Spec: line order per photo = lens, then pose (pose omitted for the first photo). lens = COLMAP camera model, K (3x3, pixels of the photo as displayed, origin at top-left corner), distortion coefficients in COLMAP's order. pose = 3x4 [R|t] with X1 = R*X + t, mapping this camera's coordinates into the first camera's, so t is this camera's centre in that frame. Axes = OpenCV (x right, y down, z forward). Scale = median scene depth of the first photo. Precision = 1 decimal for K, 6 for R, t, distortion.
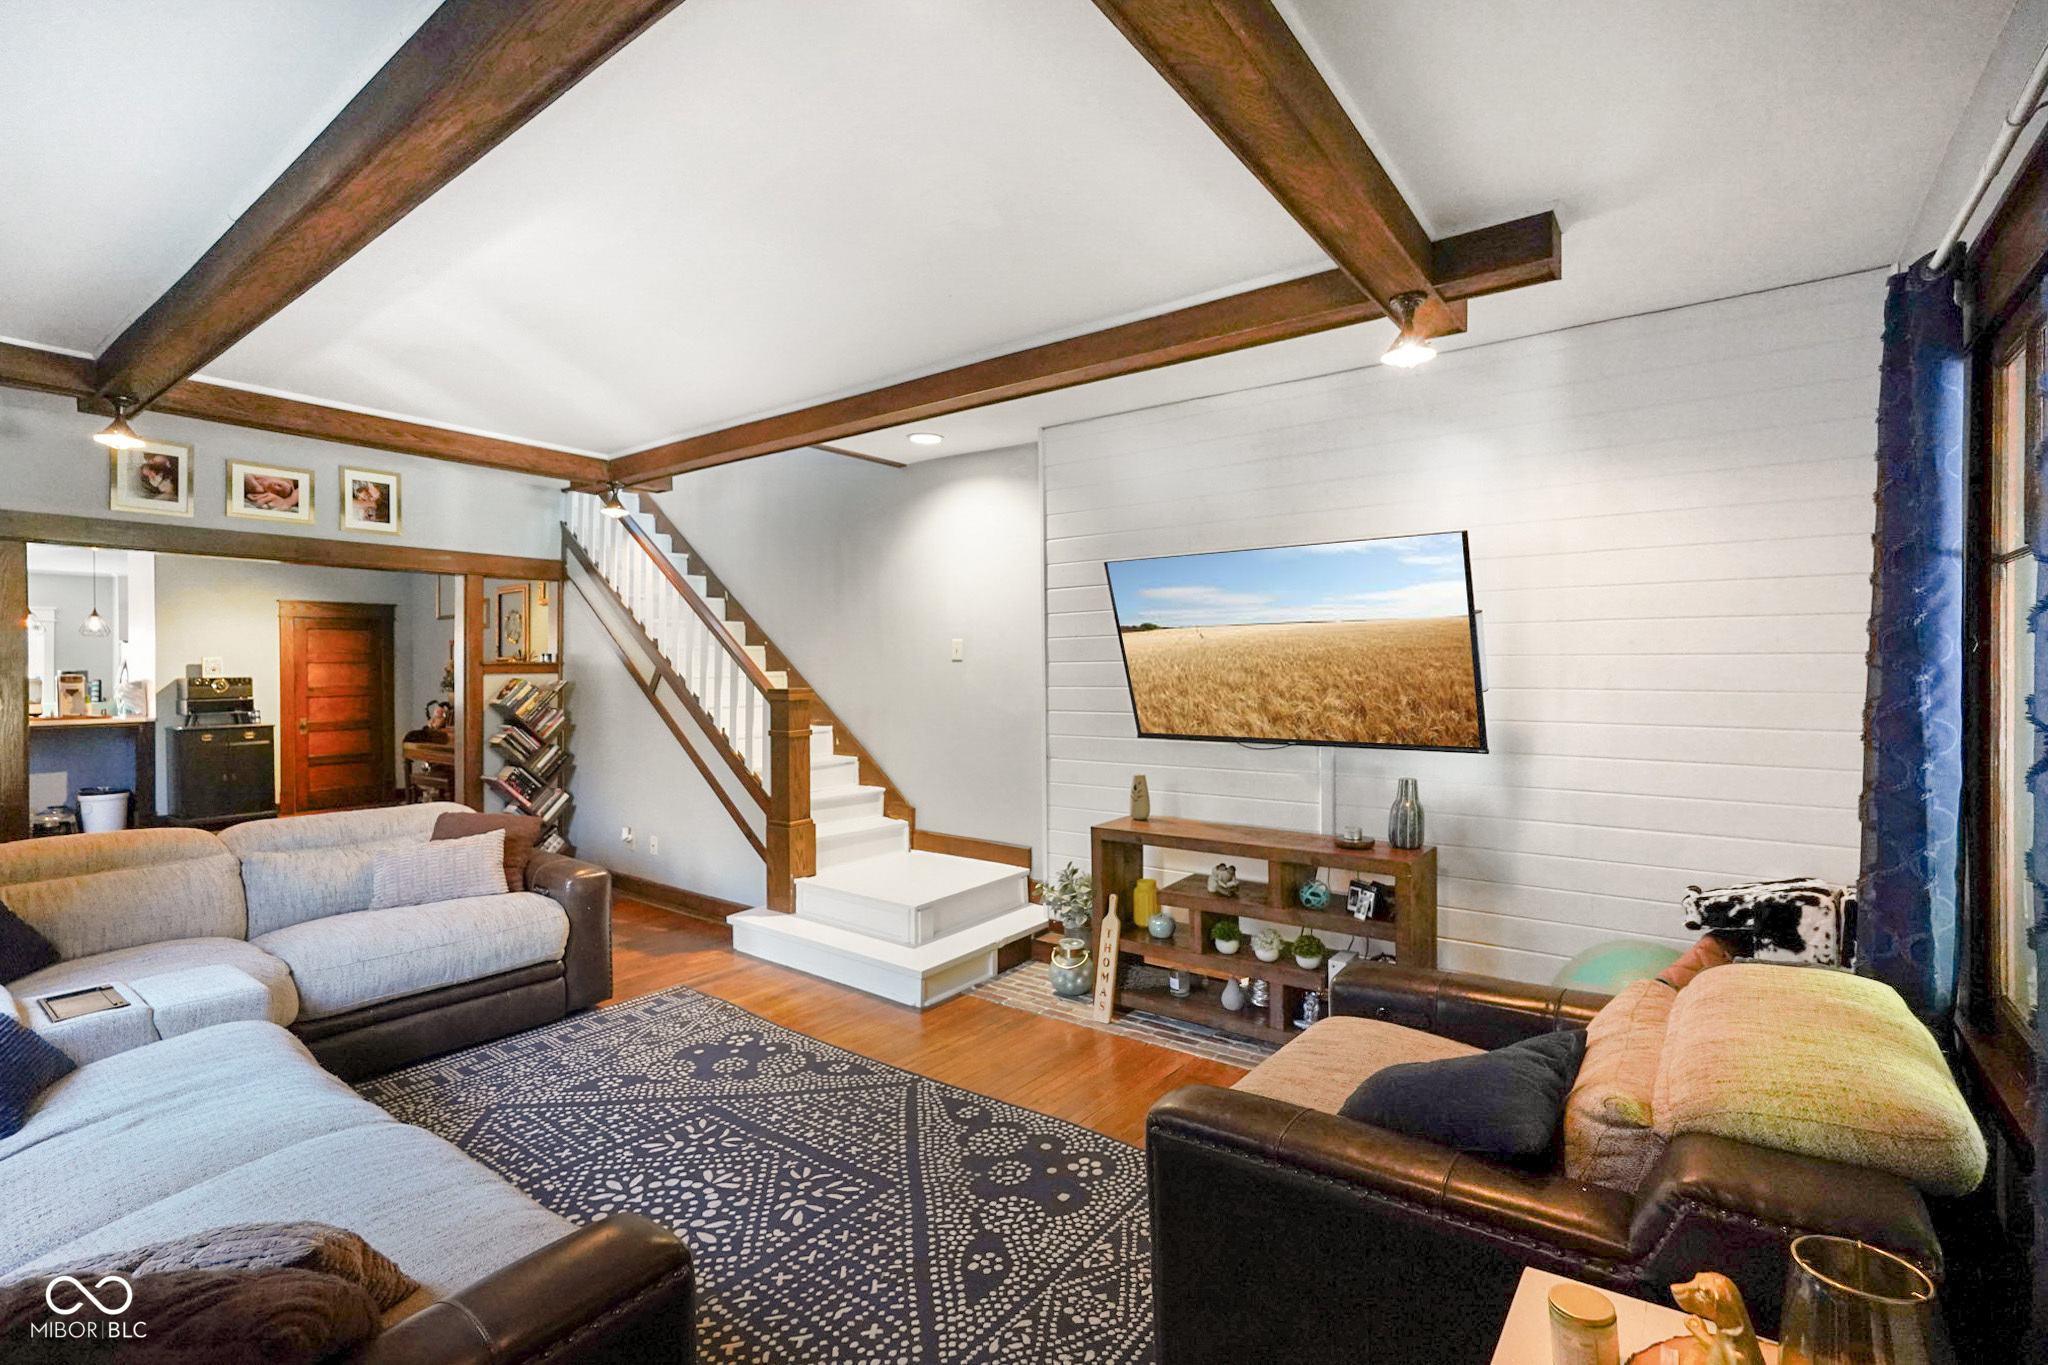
lens RADIAL K [[924.9, 0, 1061.3], [0, 924.9, 670.7], [0, 0, 1]] dist [-0.008000, 0.002485]
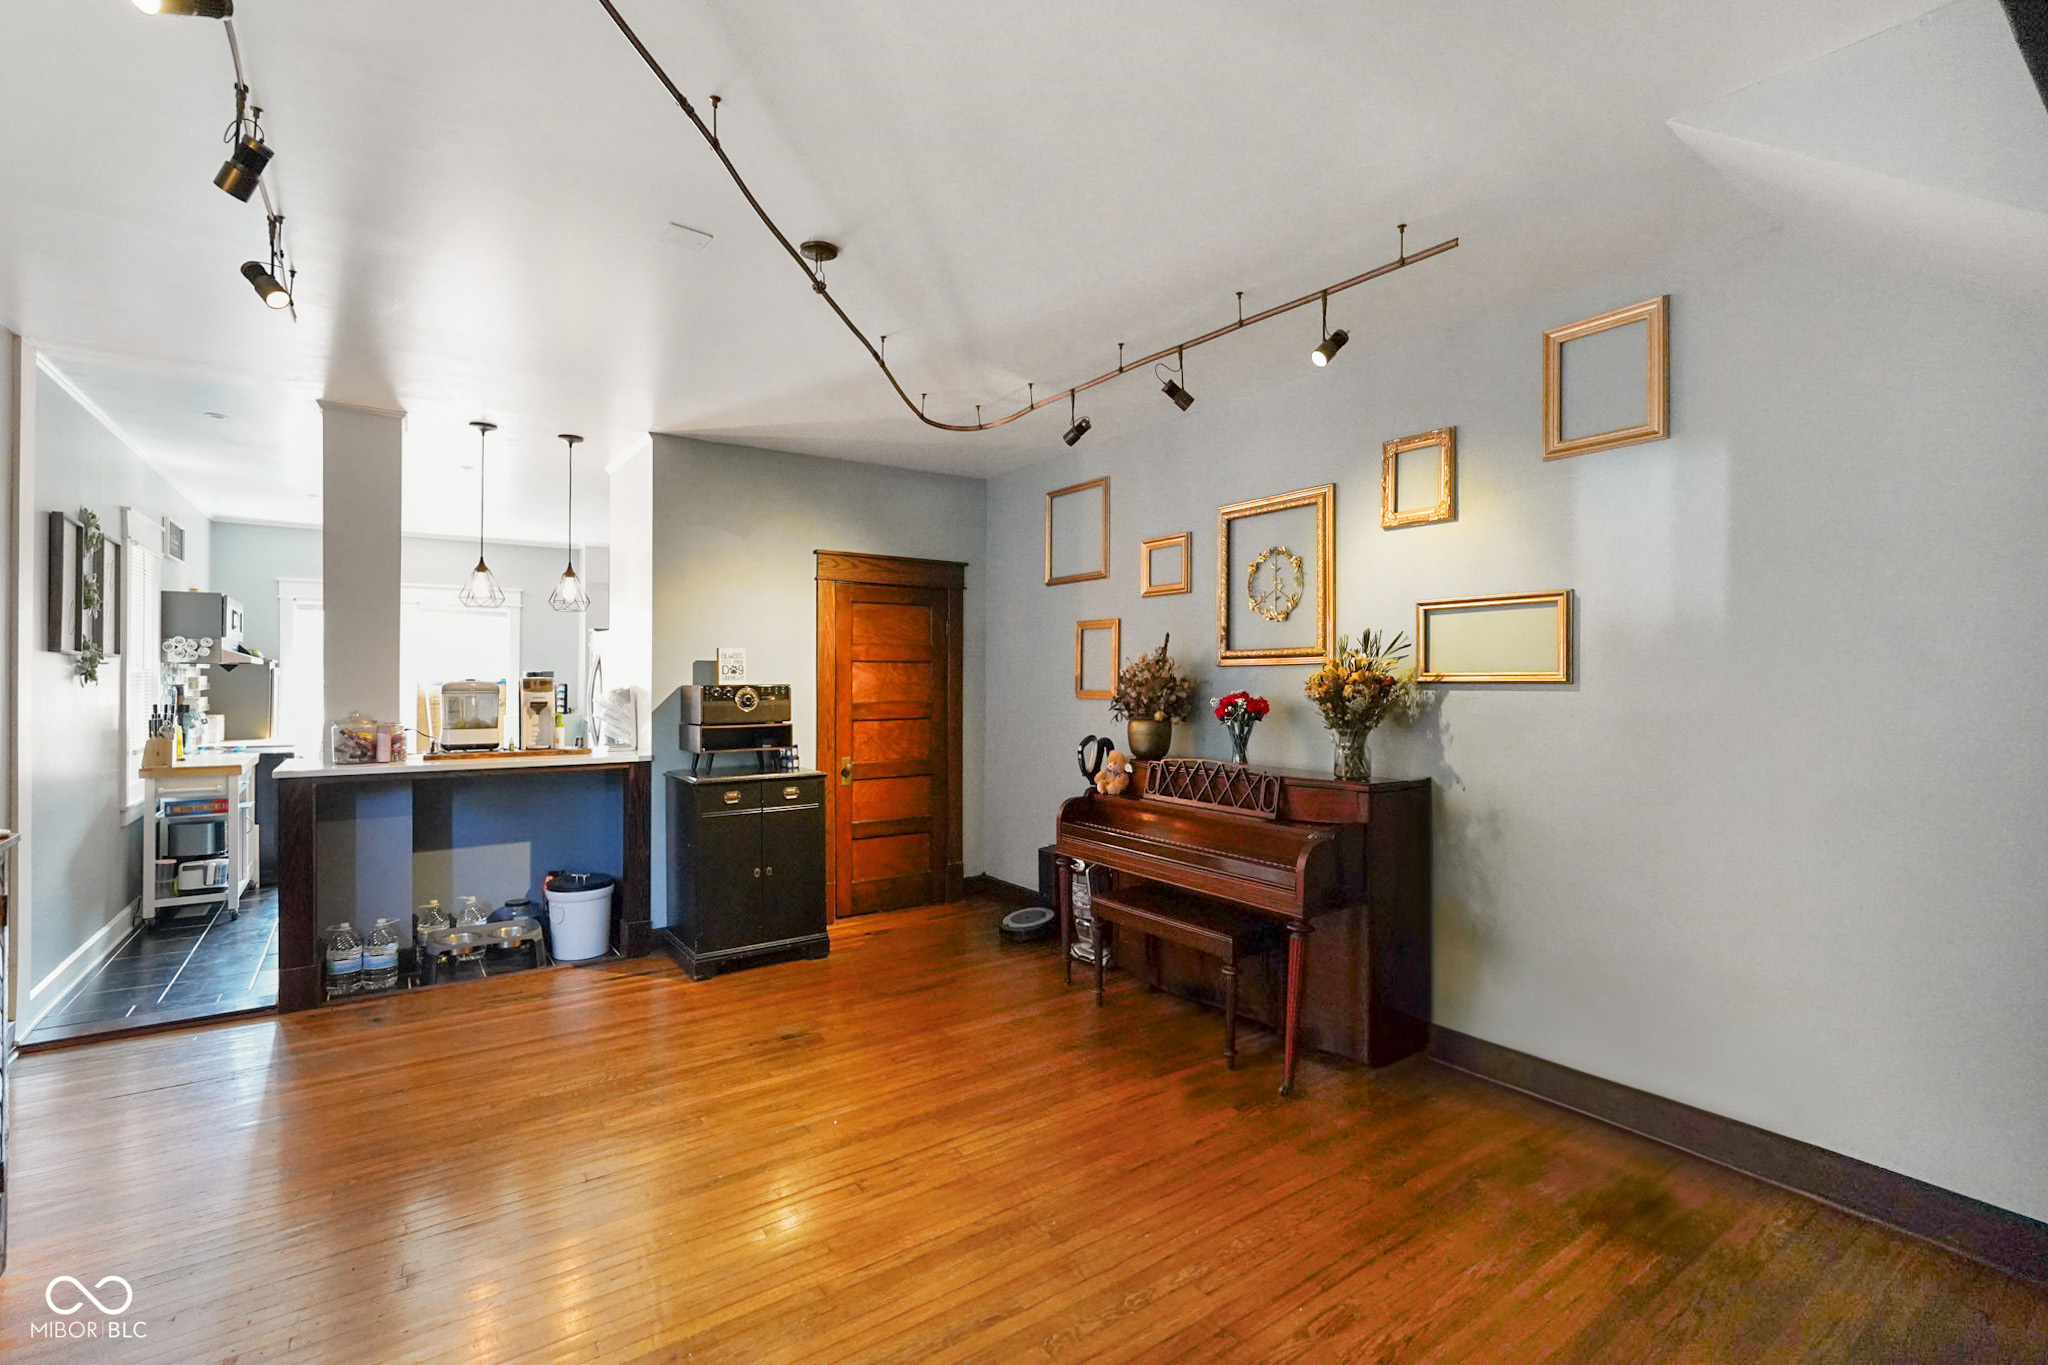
lens RADIAL K [[924.9, 0, 1005.5], [0, 924.9, 684.6], [0, 0, 1]] dist [-0.008000, 0.002485]
pose [[0.944648, 0.015594, -0.327714, -0.583388], [-0.013058, 0.999865, 0.009939, -0.000570], [0.327825, -0.005110, 0.944725, 0.525586]]
